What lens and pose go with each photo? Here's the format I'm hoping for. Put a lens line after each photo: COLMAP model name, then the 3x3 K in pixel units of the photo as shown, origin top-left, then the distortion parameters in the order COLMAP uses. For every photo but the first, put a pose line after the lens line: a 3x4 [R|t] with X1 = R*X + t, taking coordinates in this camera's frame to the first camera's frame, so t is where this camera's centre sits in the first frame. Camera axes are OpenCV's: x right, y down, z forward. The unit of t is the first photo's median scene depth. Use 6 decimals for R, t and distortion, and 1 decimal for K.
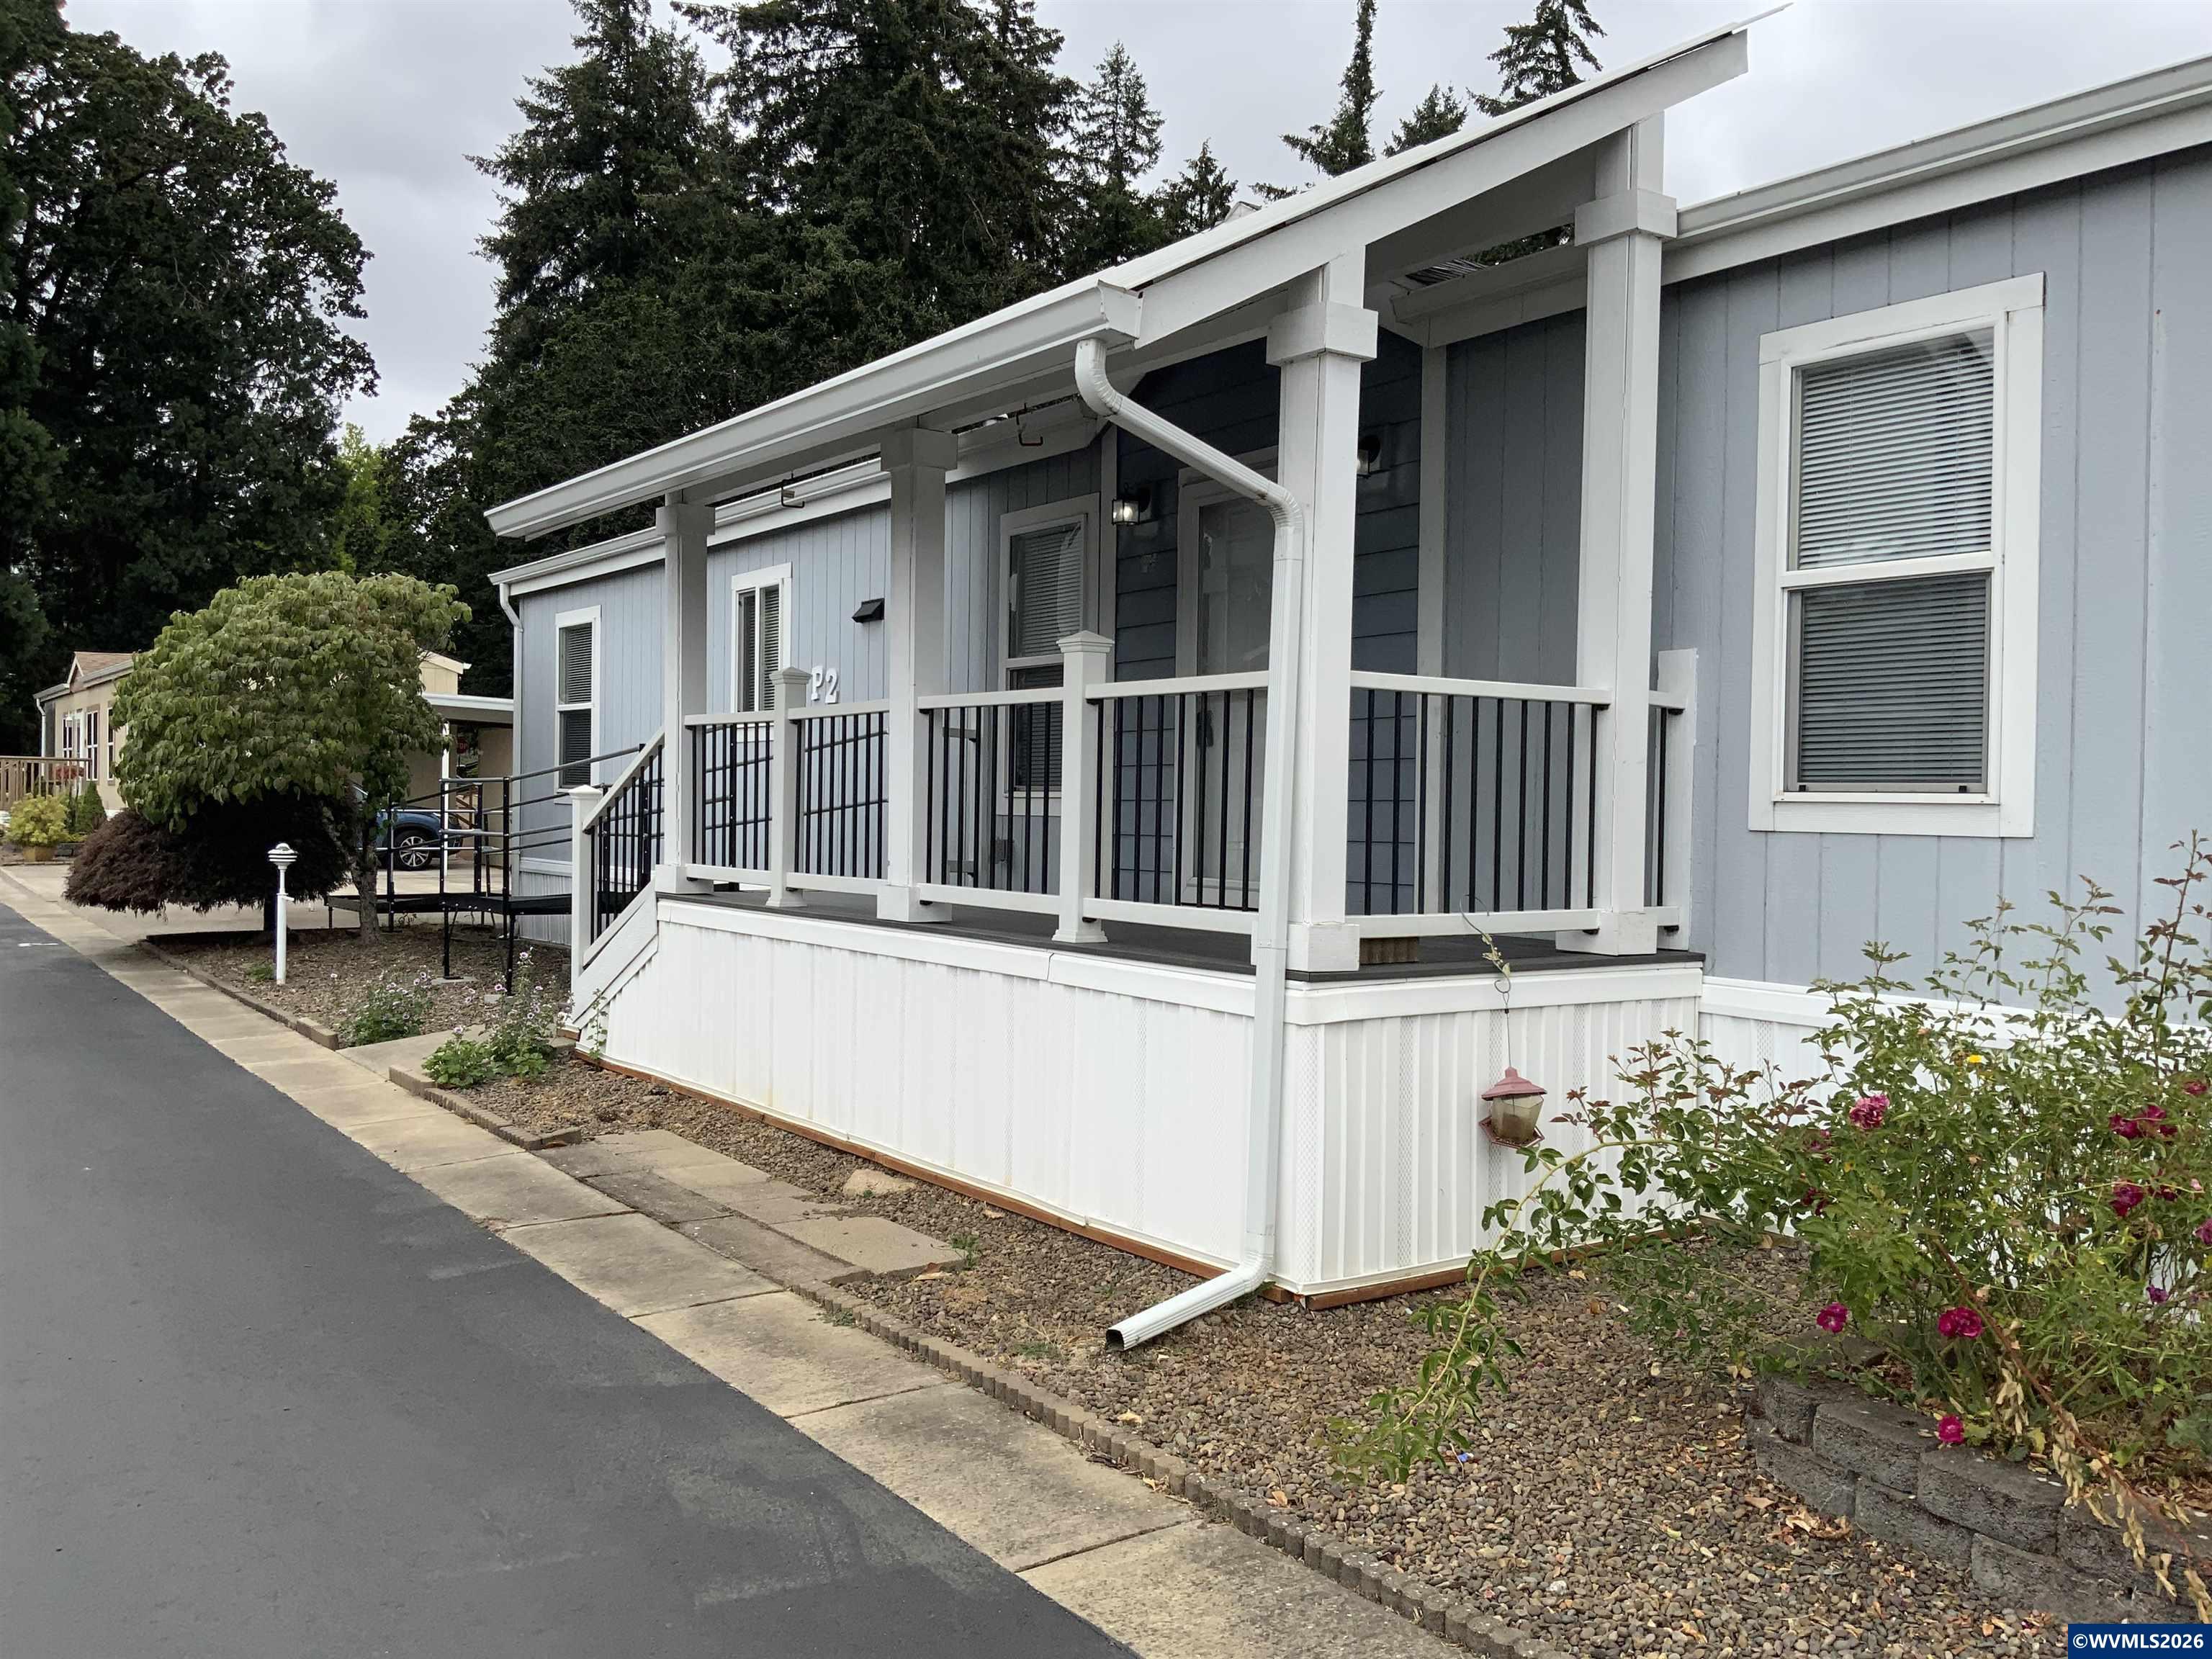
lens RADIAL K [[1813.3, 0, 1089.8], [0, 1813.3, 835.4], [0, 0, 1]] dist [0.058930, -0.143535]
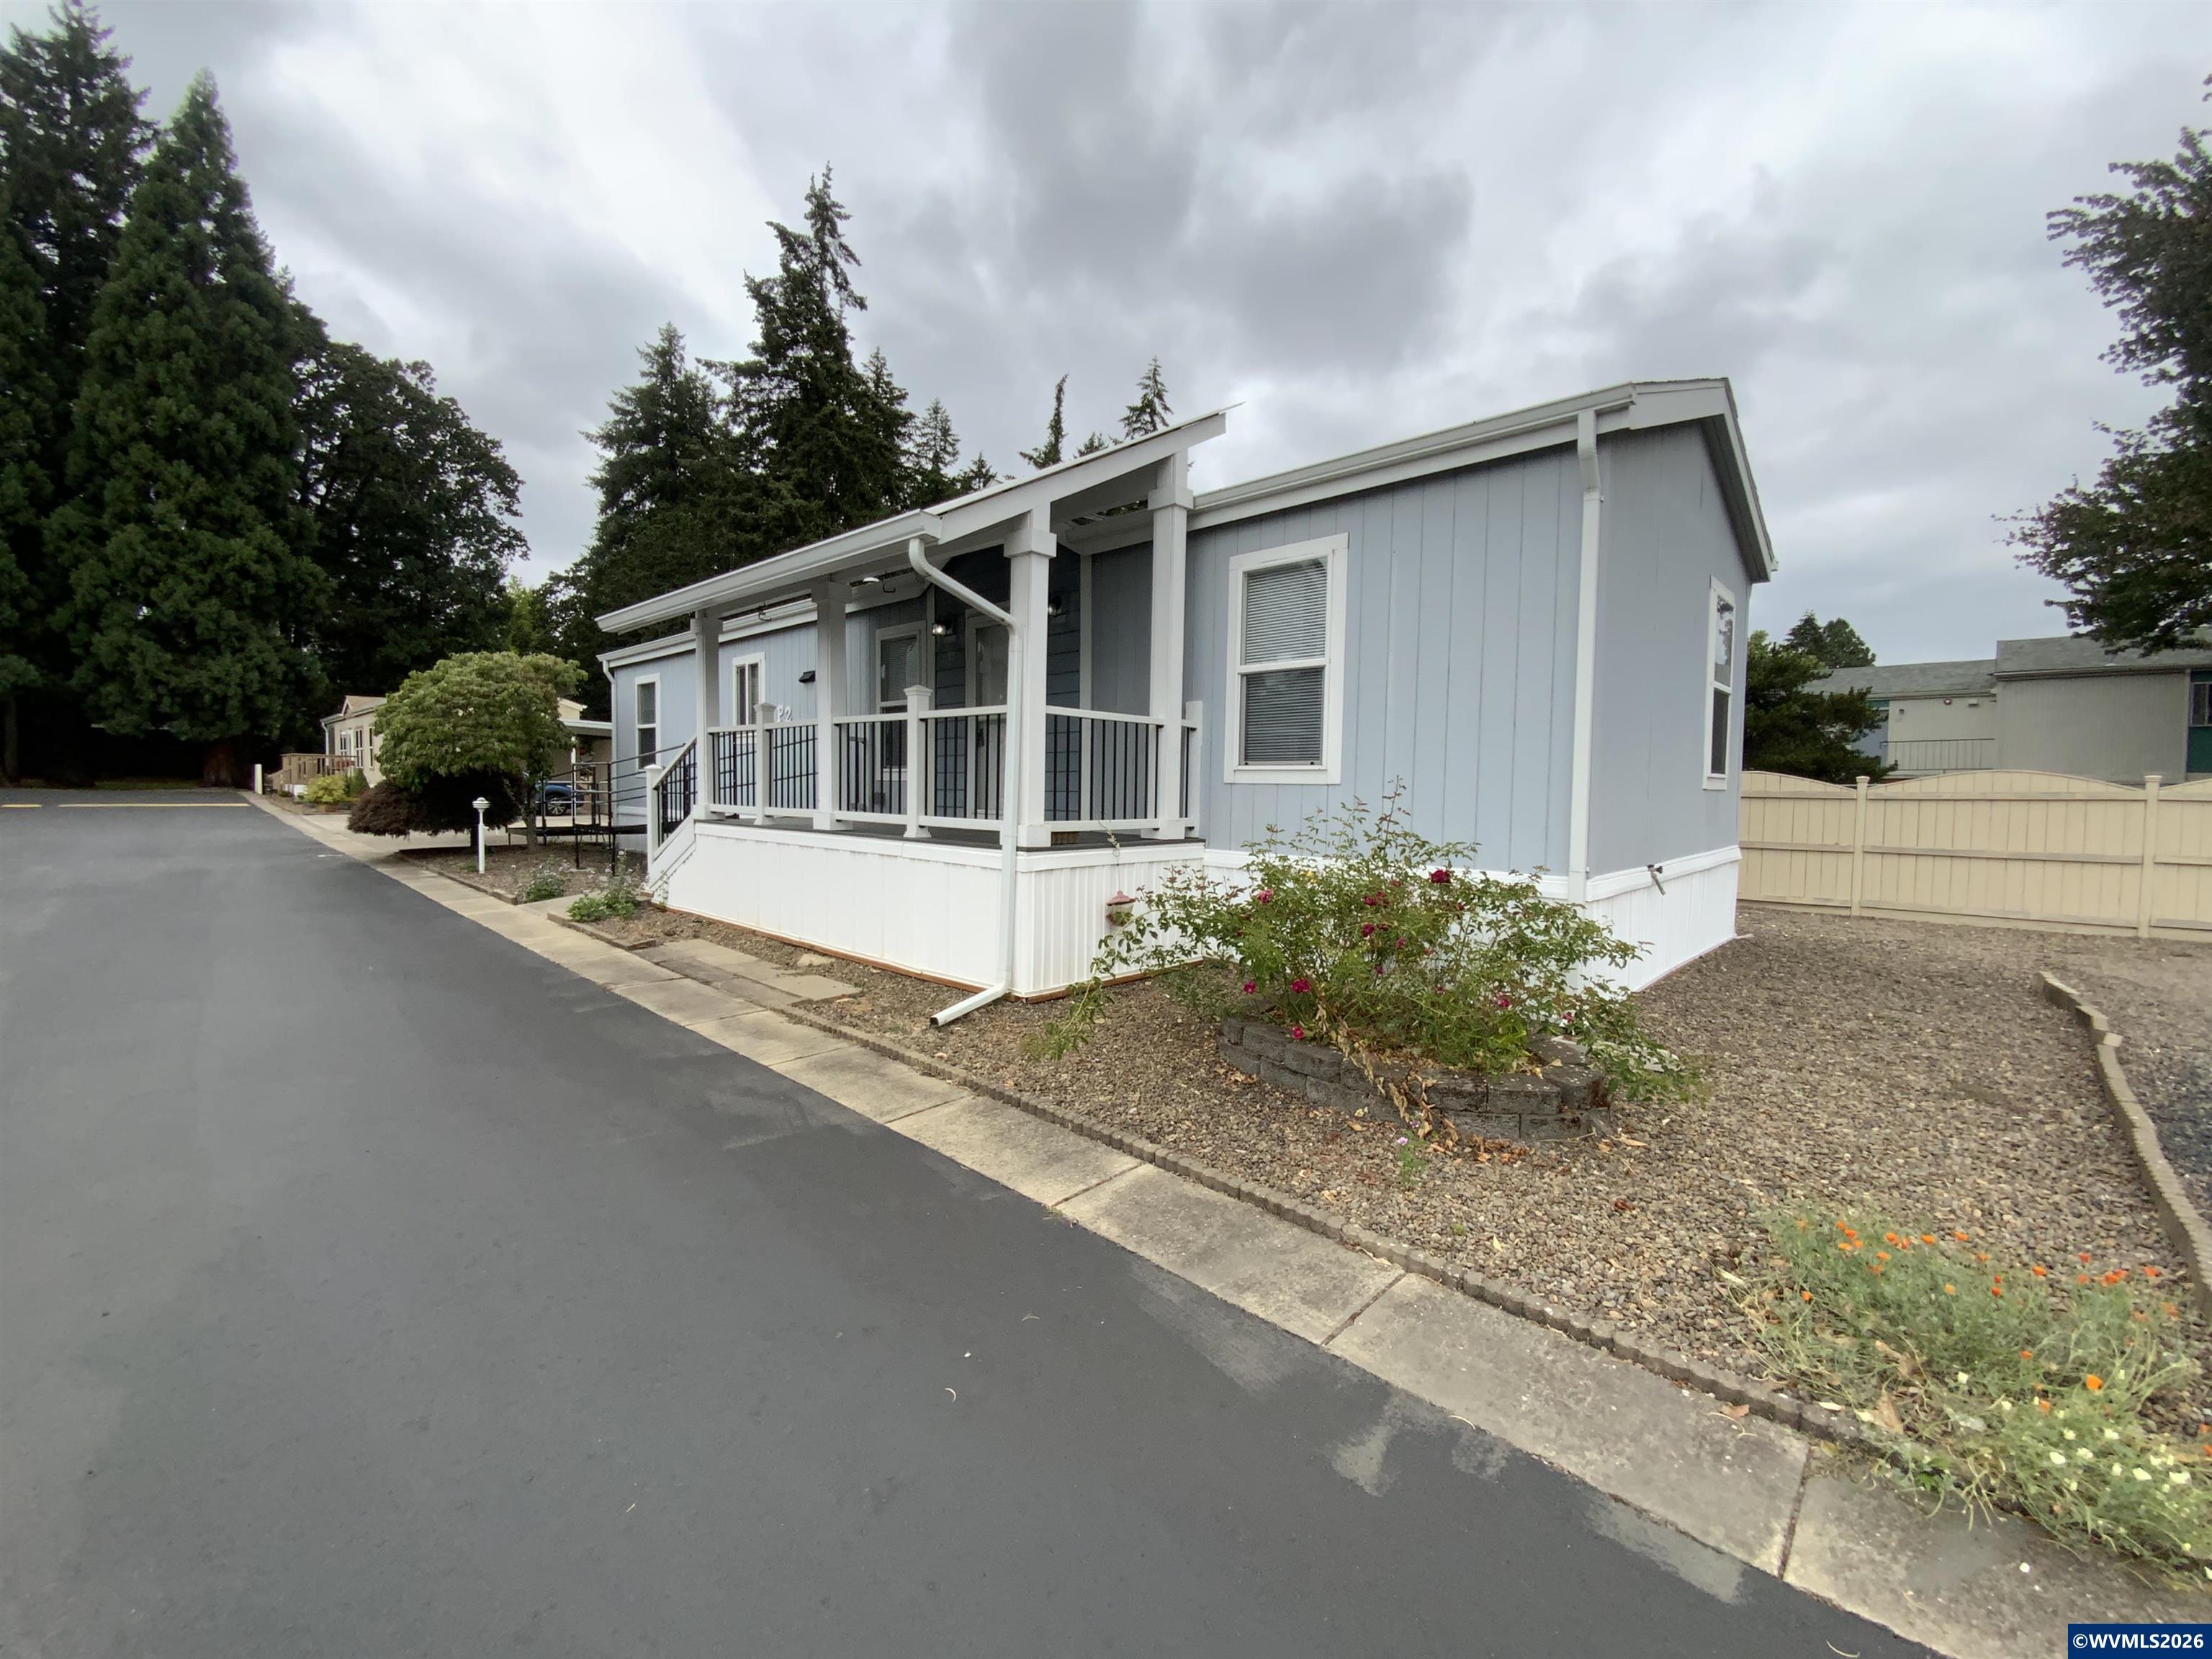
lens RADIAL K [[893.9, 0, 1106.0], [0, 893.9, 829.5], [0, 0, 1]] dist [-0.011938, -0.000402]
pose [[0.980304, -0.010027, 0.197242, 0.002809], [0.003179, 0.999382, 0.035004, 0.007070], [-0.197471, -0.033688, 0.979730, -0.012900]]
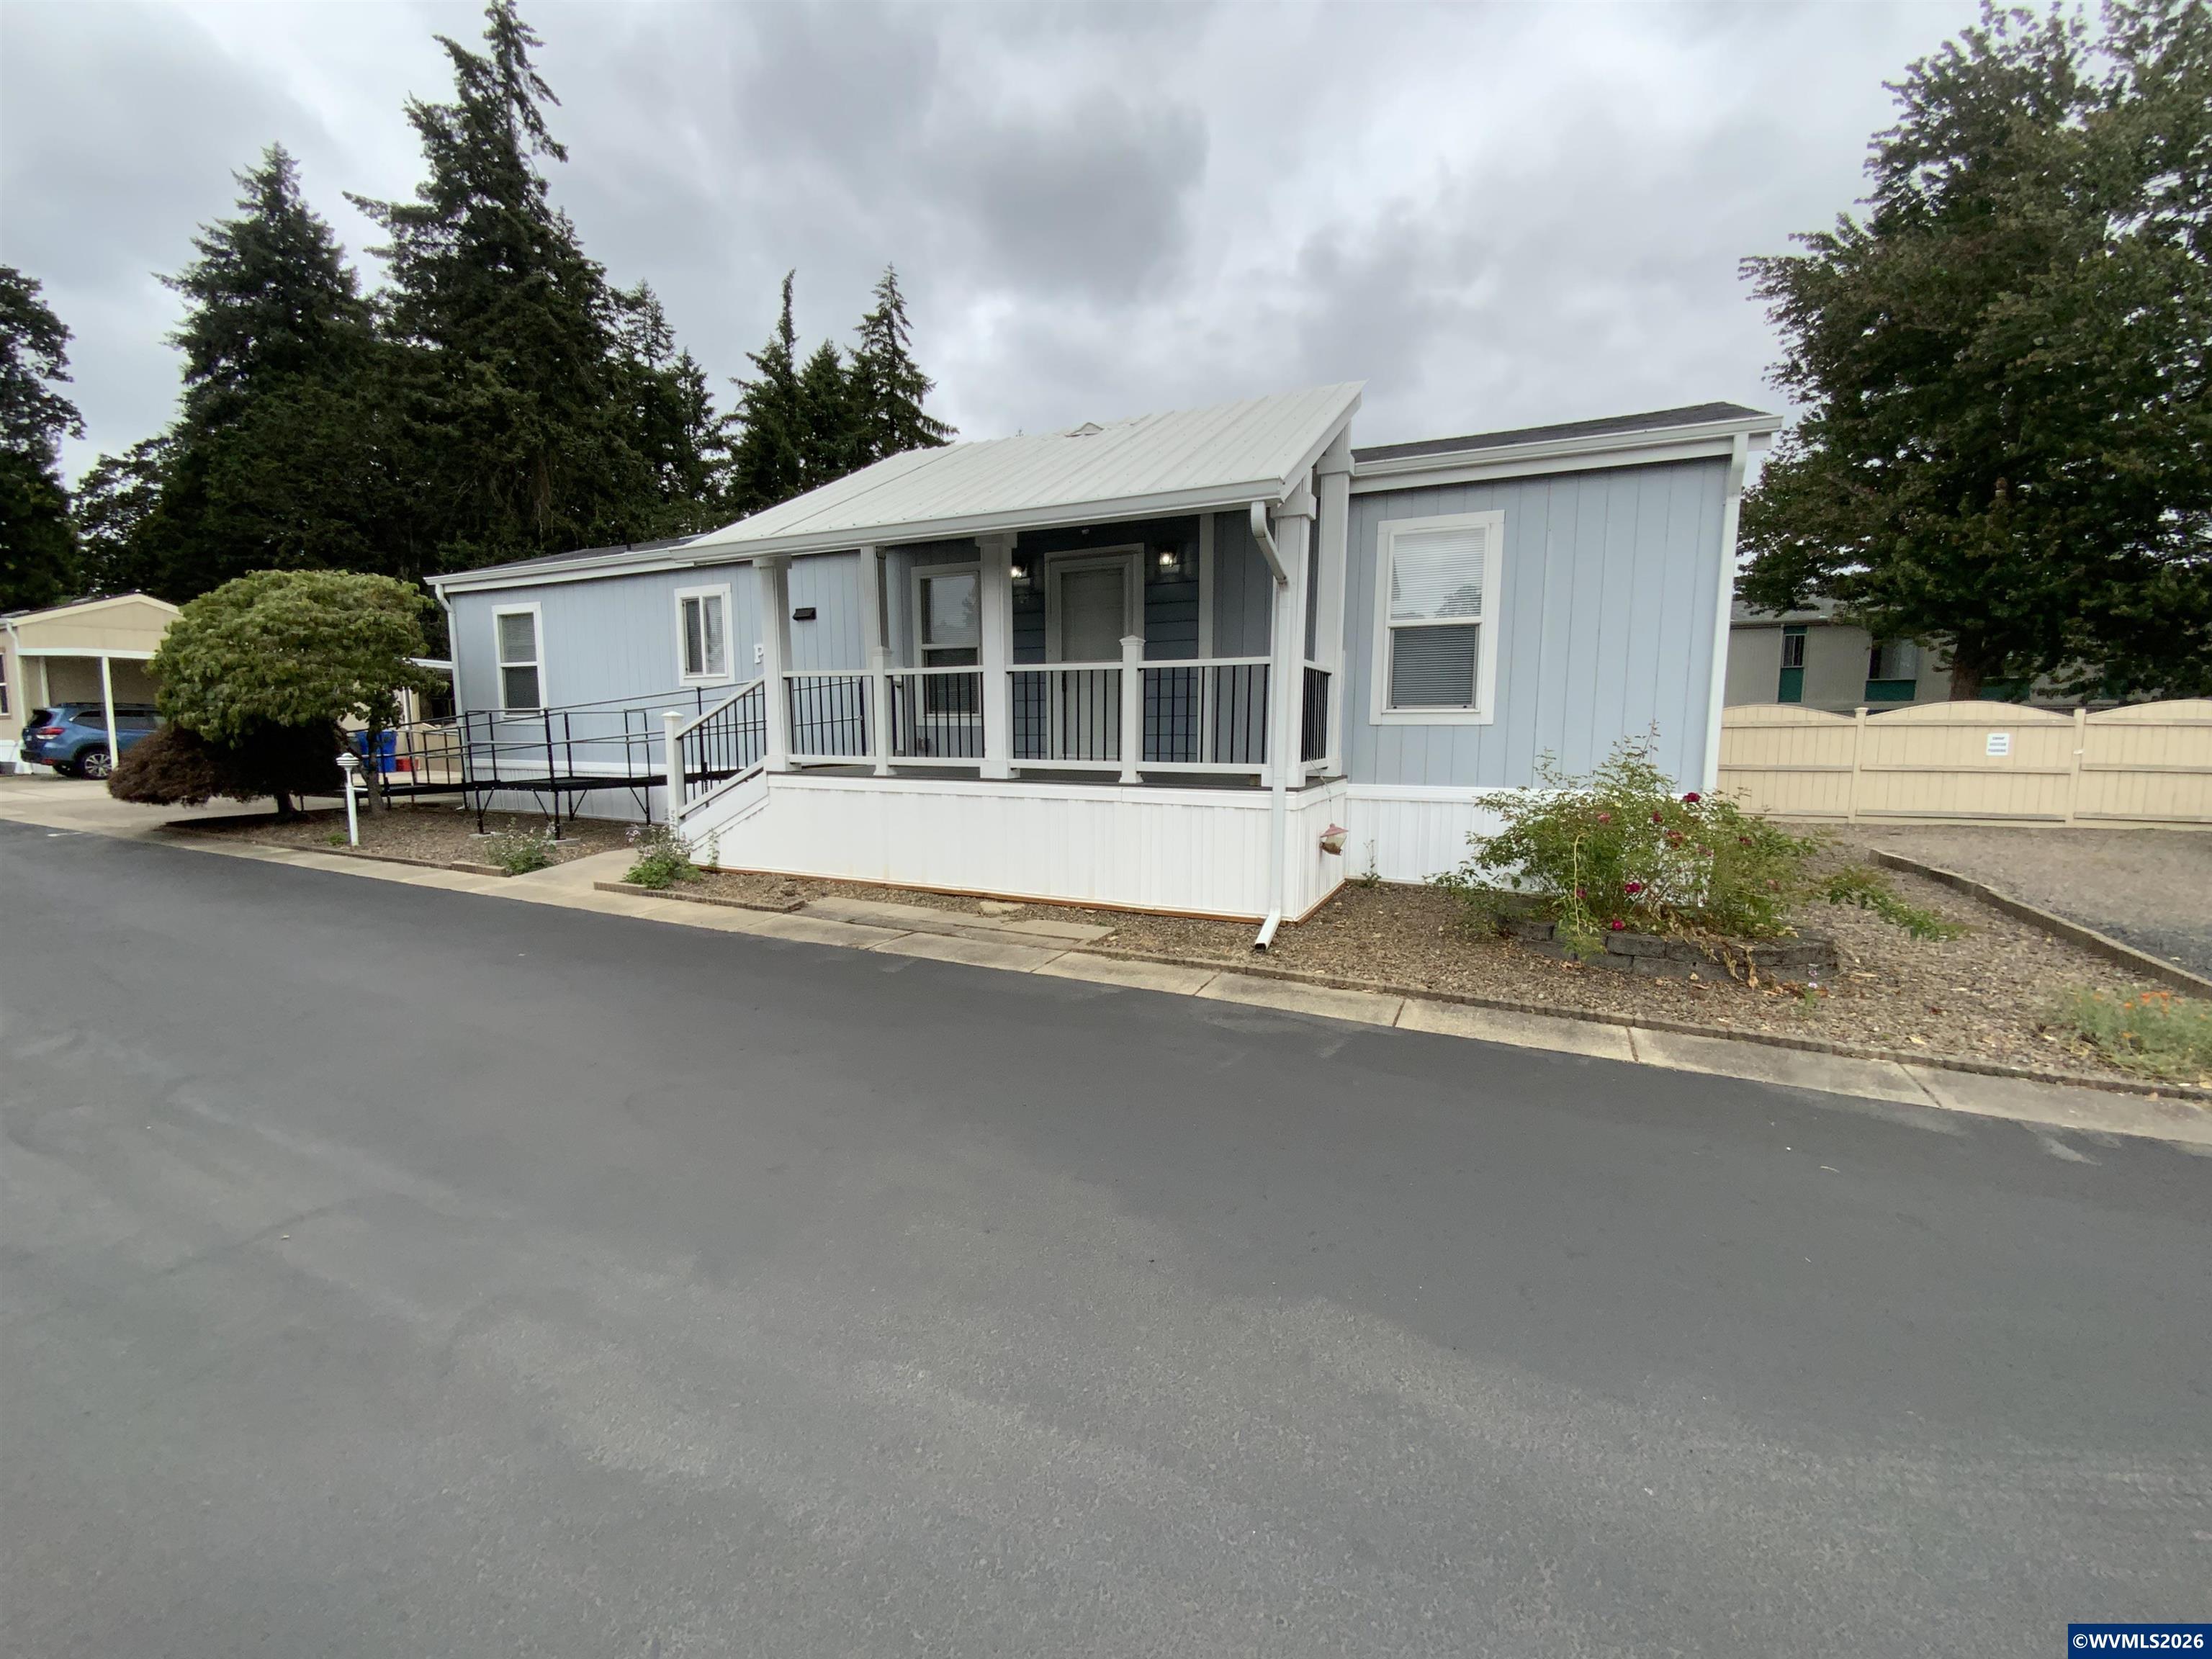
lens RADIAL K [[885.5, 0, 1106.0], [0, 885.5, 829.5], [0, 0, 1]] dist [0.022079, -0.020225]
pose [[0.874519, -0.071931, 0.479627, -0.242277], [0.020832, 0.993599, 0.111029, -0.001122], [-0.484543, -0.087105, 0.870420, 0.041190]]
